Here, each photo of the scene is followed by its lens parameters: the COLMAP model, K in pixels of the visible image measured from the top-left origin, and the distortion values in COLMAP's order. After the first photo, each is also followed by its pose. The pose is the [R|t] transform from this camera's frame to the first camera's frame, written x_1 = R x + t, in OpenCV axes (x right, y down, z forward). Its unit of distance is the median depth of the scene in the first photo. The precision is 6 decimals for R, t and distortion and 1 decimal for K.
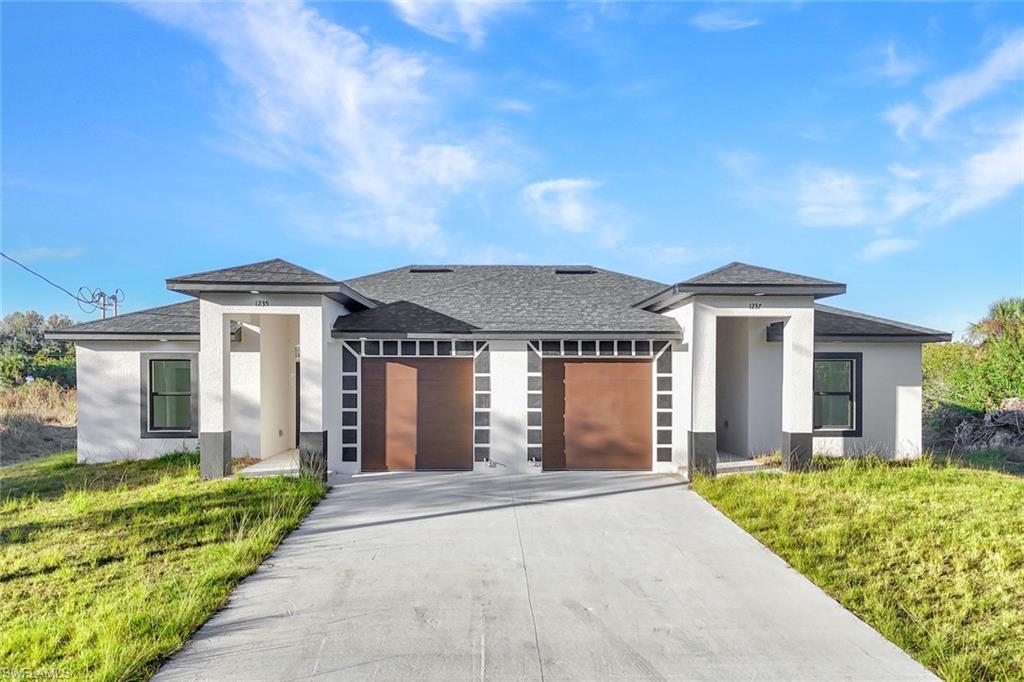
lens RADIAL K [[717.3, 0, 512.0], [0, 717.3, 341.0], [0, 0, 1]] dist [0.030981, -0.002372]
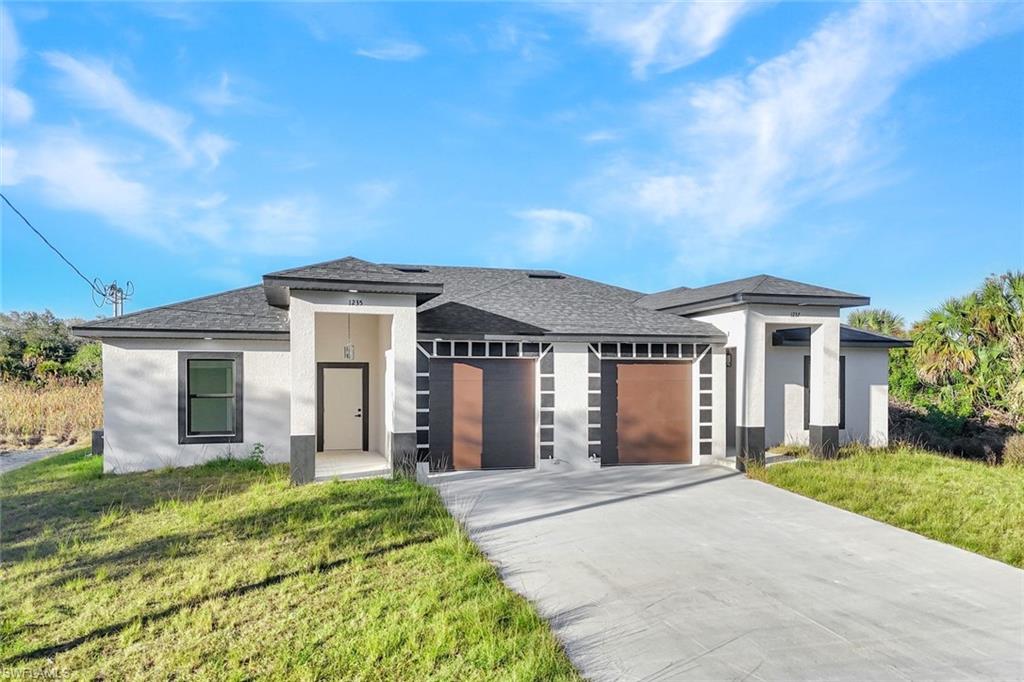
lens RADIAL K [[717.3, 0, 512.0], [0, 717.3, 341.0], [0, 0, 1]] dist [0.030981, -0.002372]
pose [[0.972776, 0.010238, 0.231520, -0.330764], [-0.010157, 0.999947, -0.001542, -0.000600], [-0.231523, -0.000852, 0.972829, 0.002239]]
